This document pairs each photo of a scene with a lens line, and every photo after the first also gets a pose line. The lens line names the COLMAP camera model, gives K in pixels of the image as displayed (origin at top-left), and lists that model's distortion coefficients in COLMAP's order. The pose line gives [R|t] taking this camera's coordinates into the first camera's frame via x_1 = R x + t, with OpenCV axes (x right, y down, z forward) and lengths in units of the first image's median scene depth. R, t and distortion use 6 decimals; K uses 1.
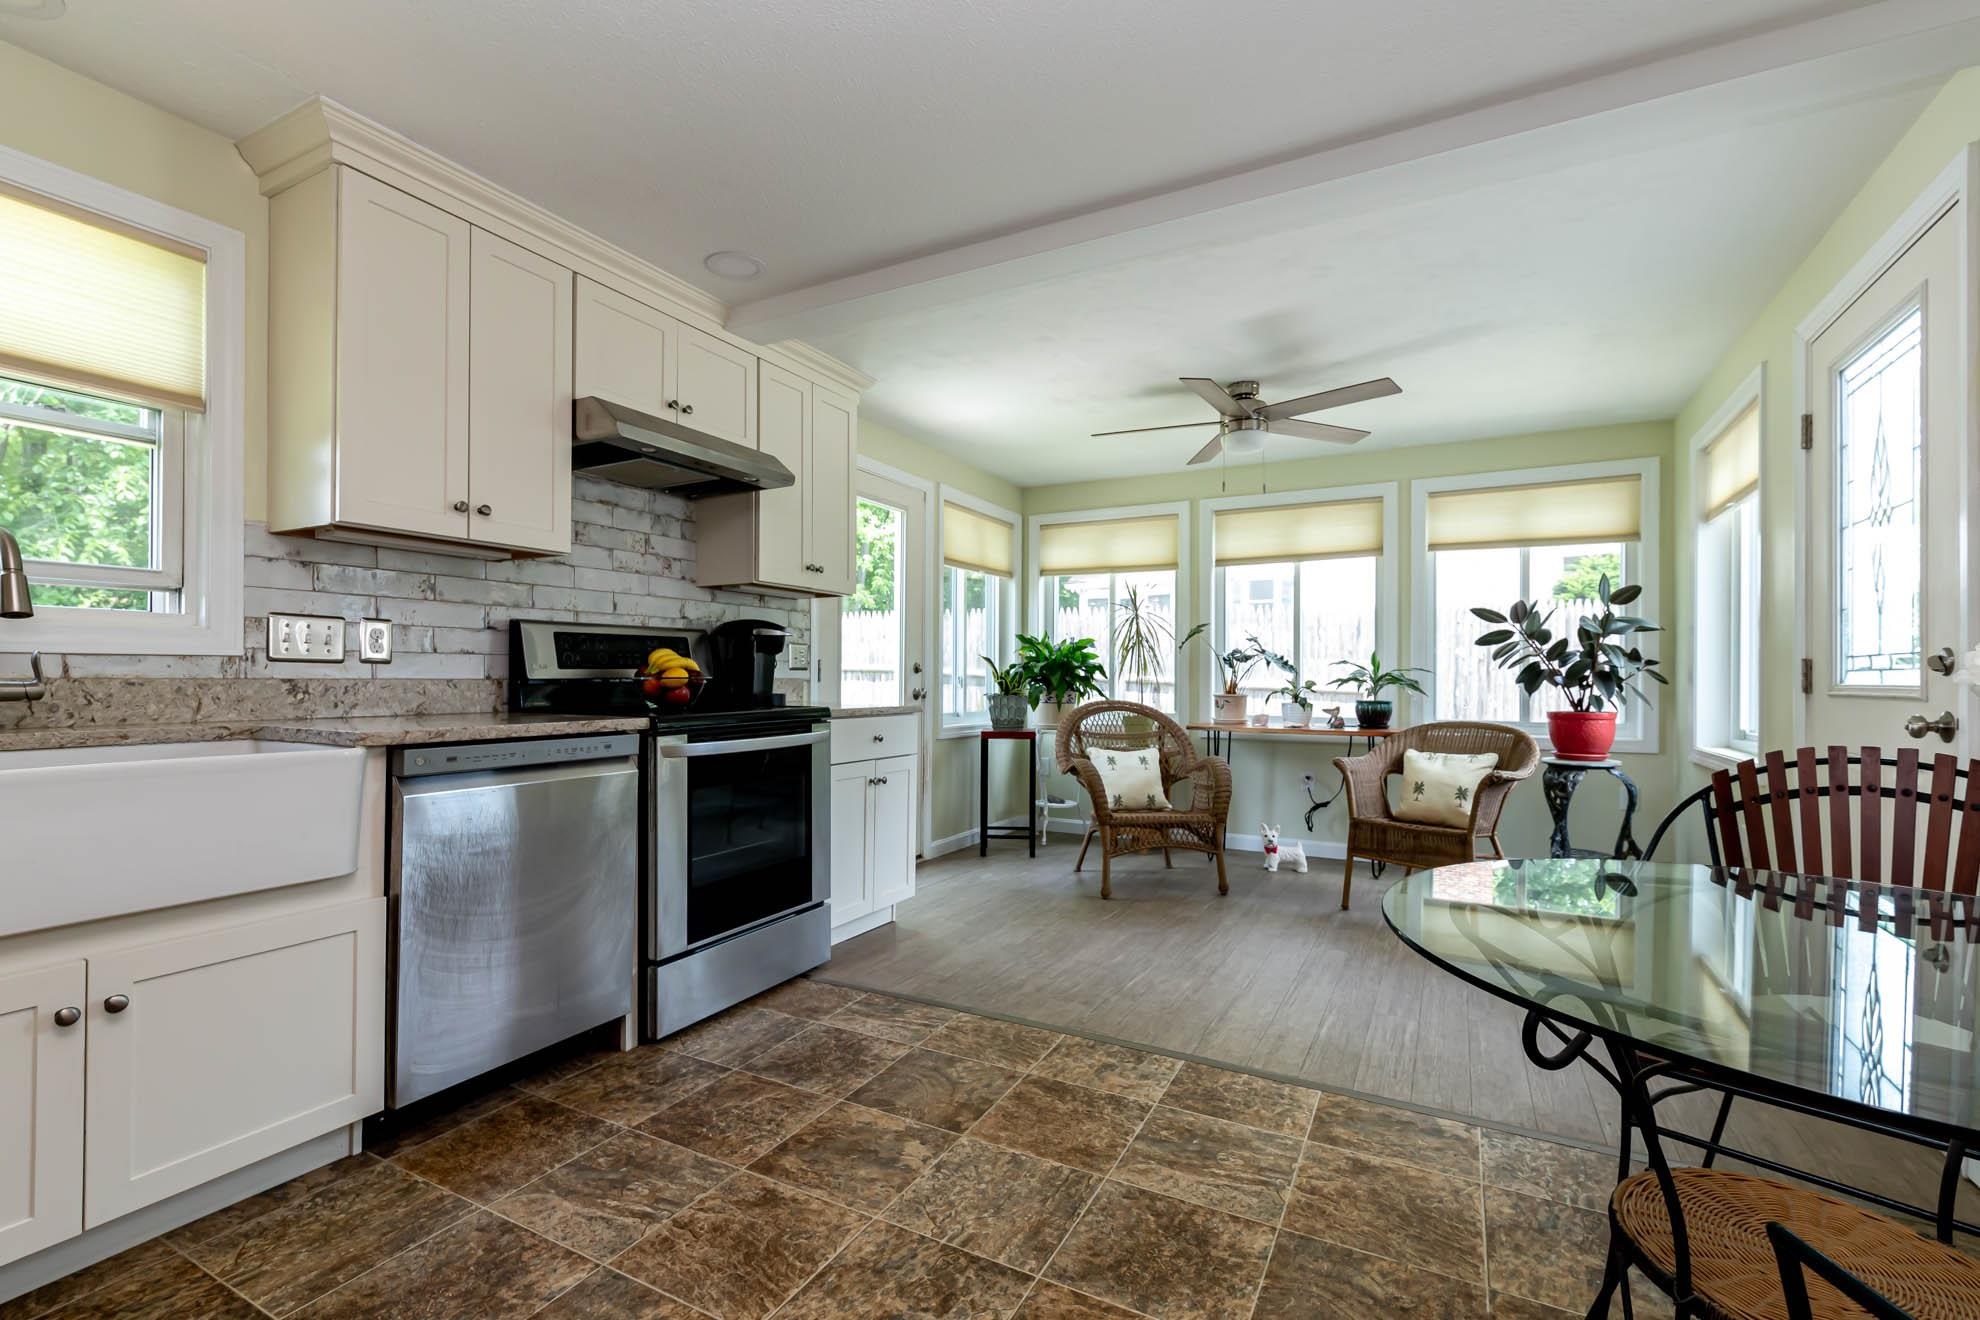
lens RADIAL K [[877.0, 0, 978.3], [0, 877.0, 669.2], [0, 0, 1]] dist [0.001382, -0.000386]
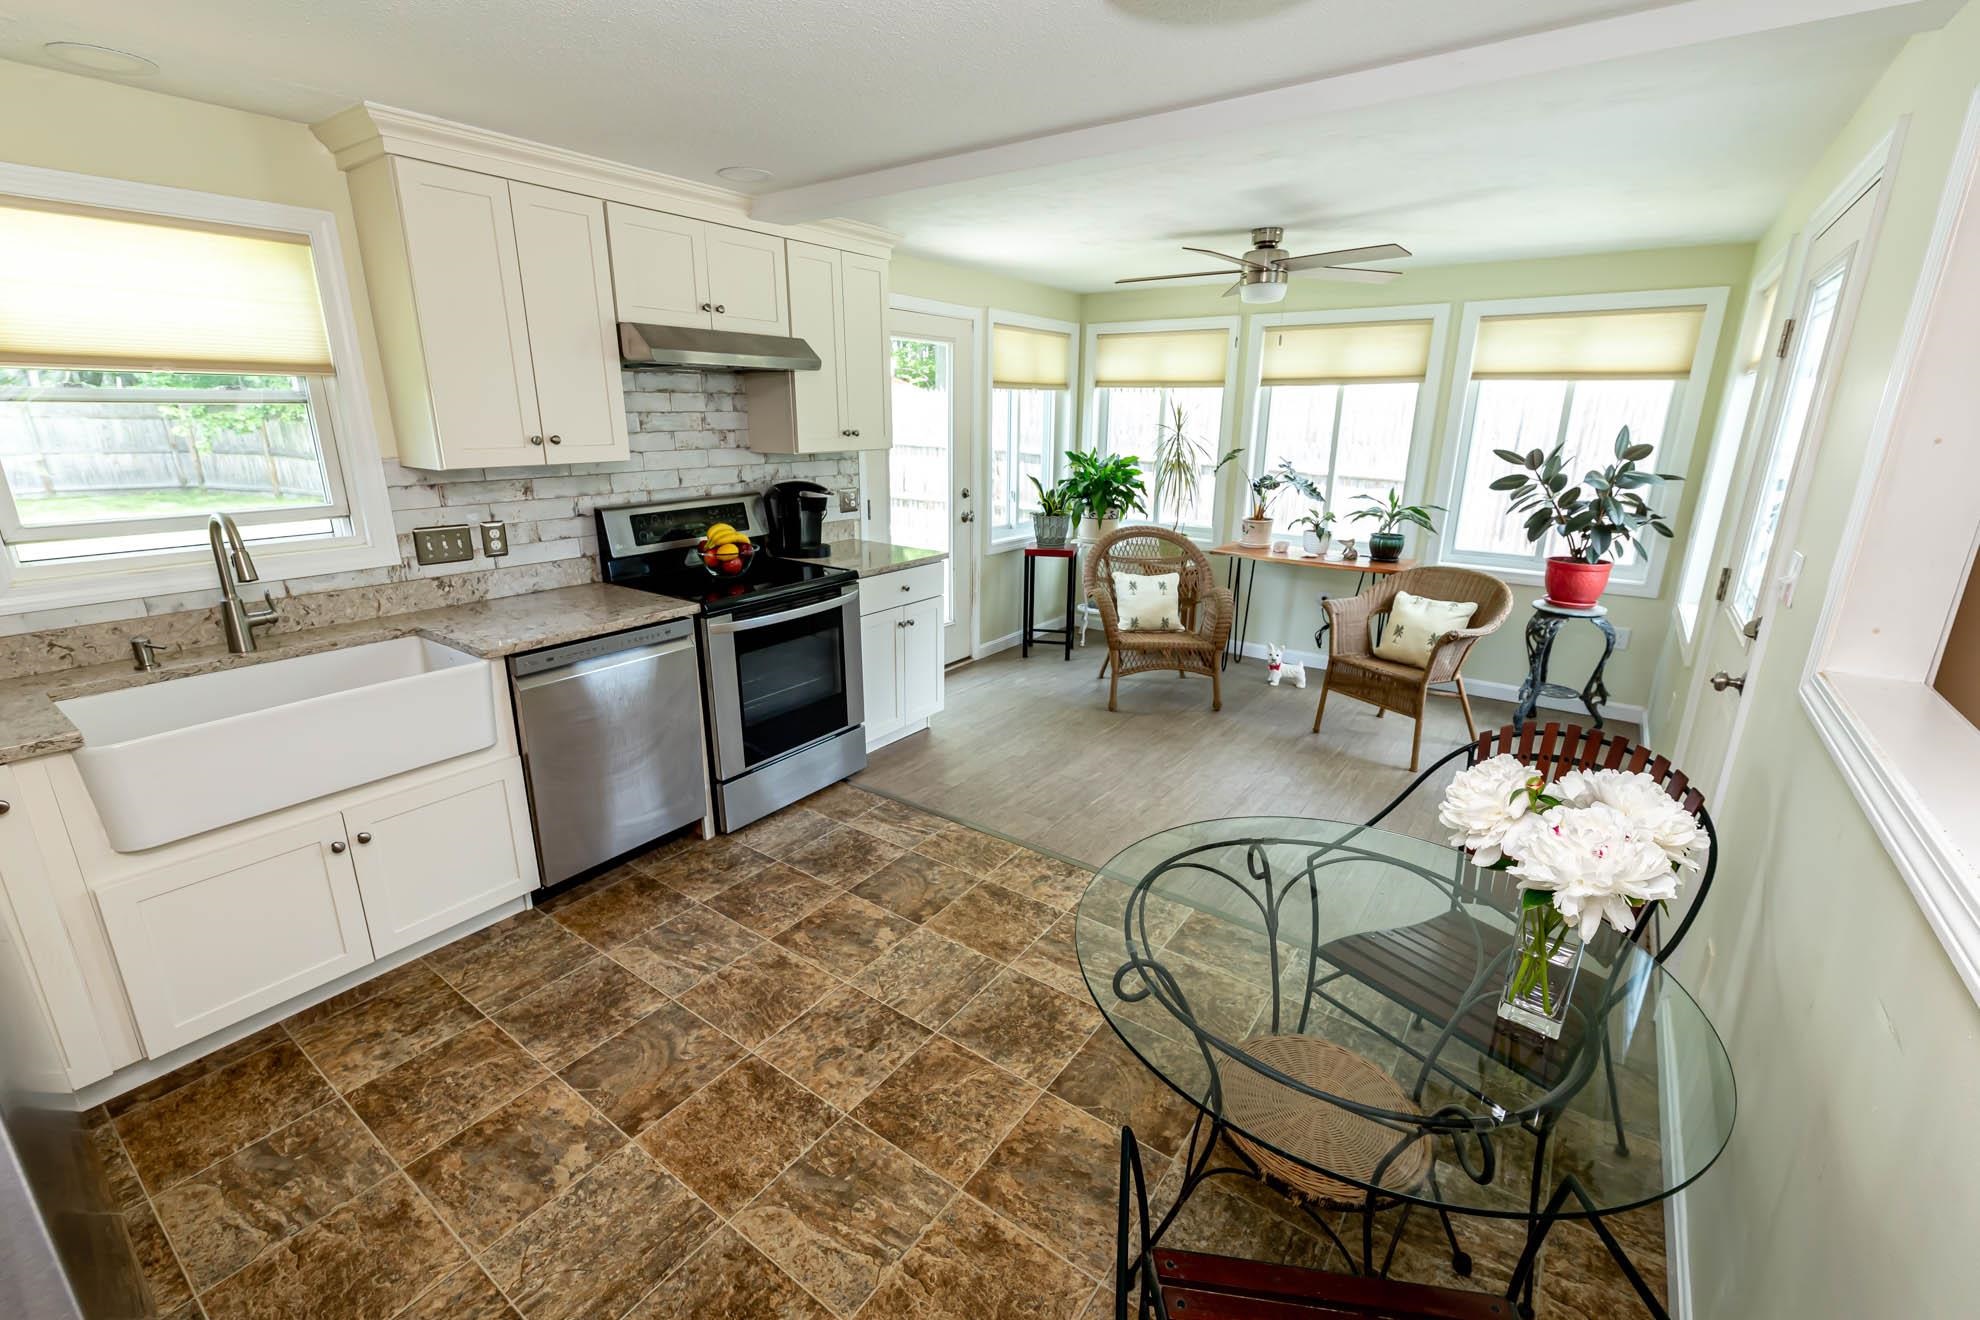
lens RADIAL K [[844.7, 0, 984.1], [0, 844.7, 649.3], [0, 0, 1]] dist [-0.000515, -0.000238]
pose [[0.991055, 0.032769, -0.129370, 0.187526], [0.005183, 0.959204, 0.282667, -0.218459], [0.133355, -0.280809, 0.950454, -0.124896]]
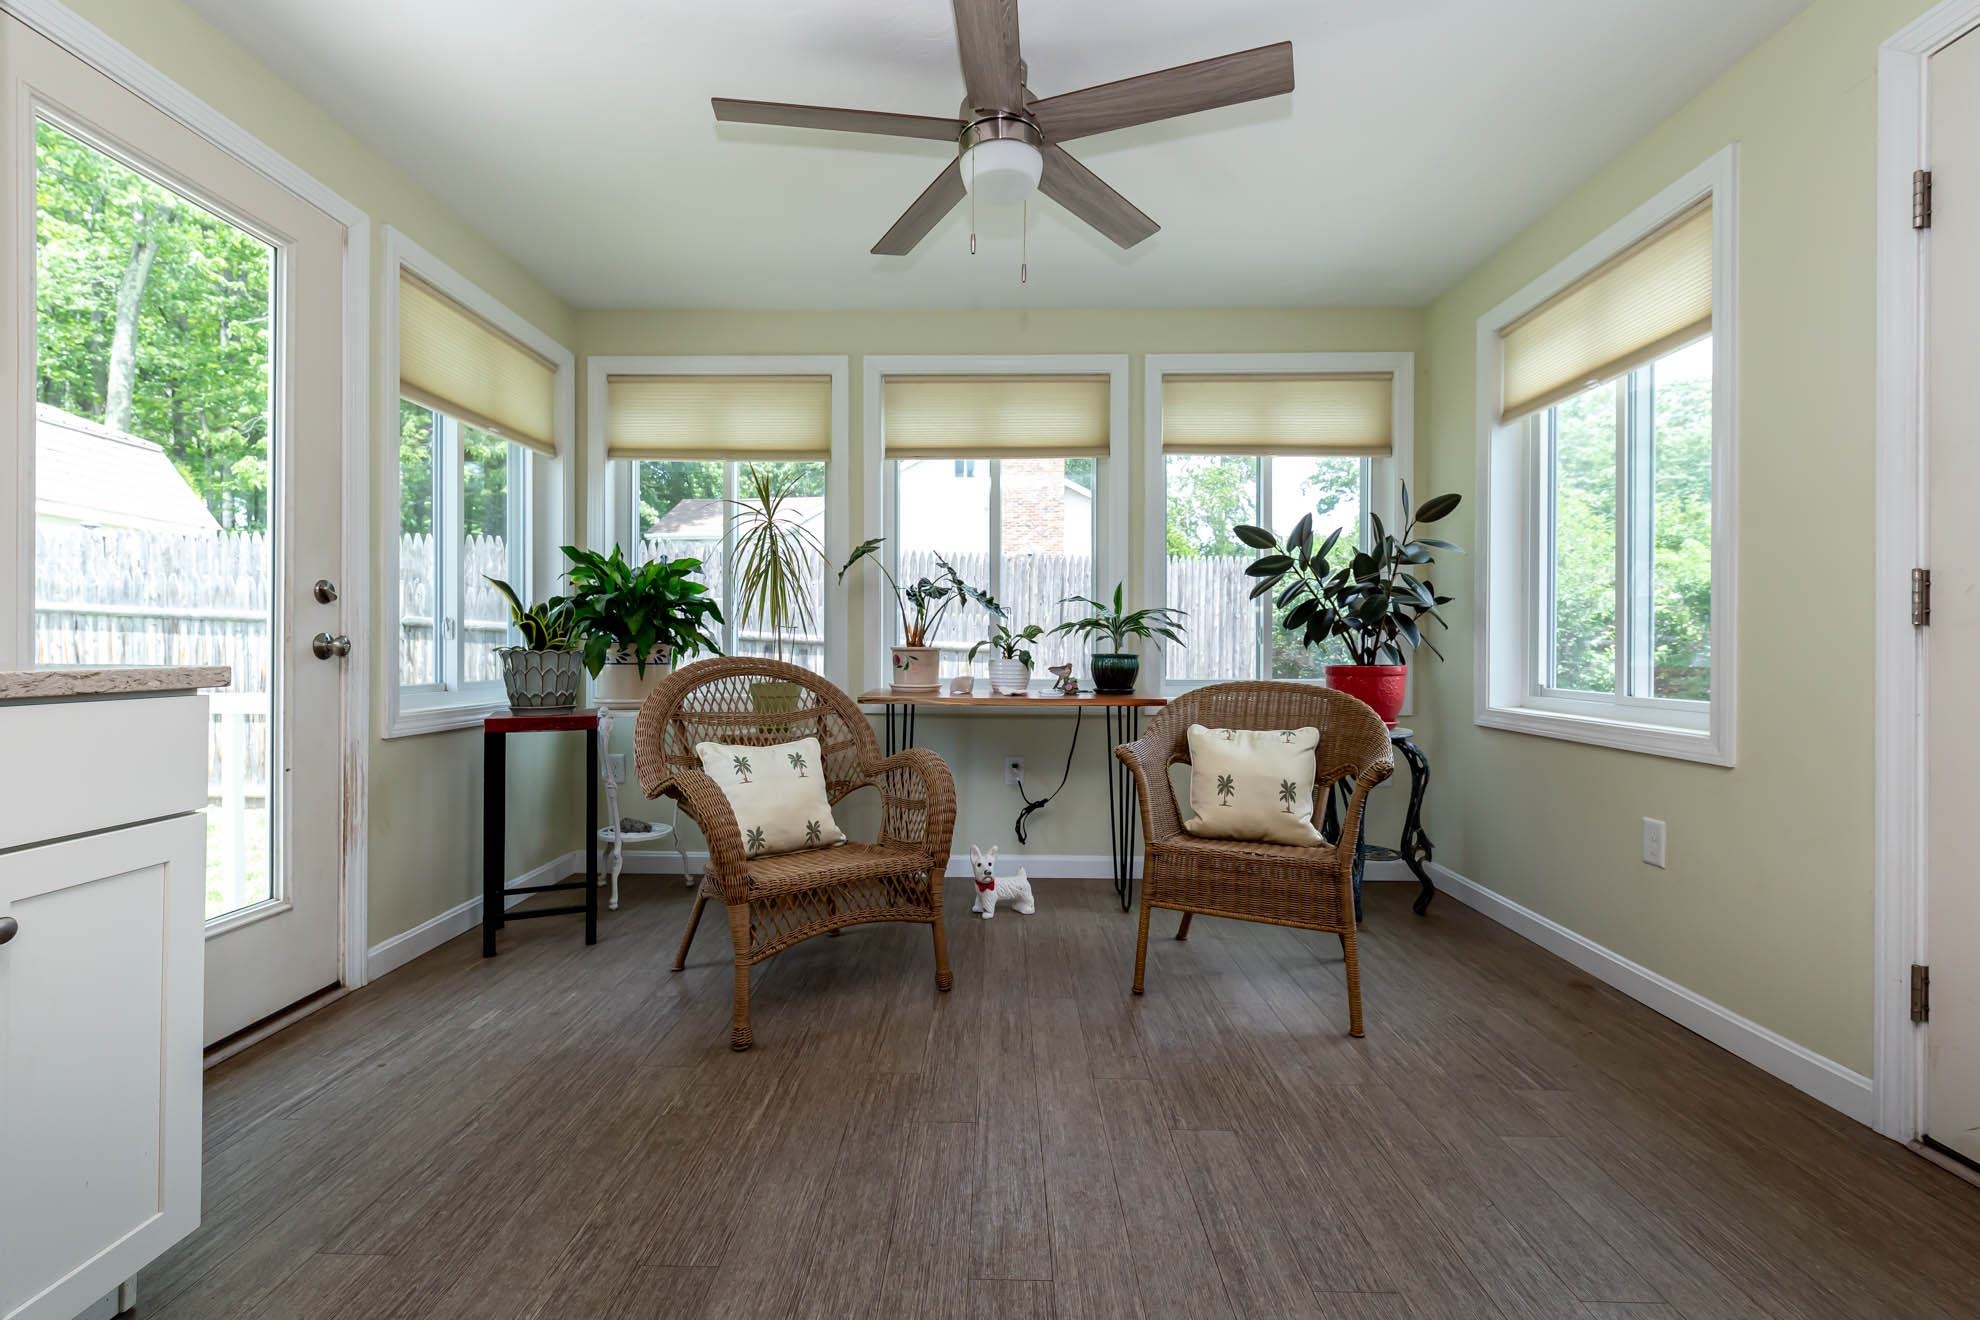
lens RADIAL K [[857.1, 0, 984.5], [0, 857.1, 633.5], [0, 0, 1]] dist [-0.001524, 0.000162]
pose [[0.884707, -0.001574, 0.466145, 0.059652], [-0.003048, 0.999953, 0.009162, 0.023731], [-0.466138, -0.009526, 0.884661, 0.783263]]
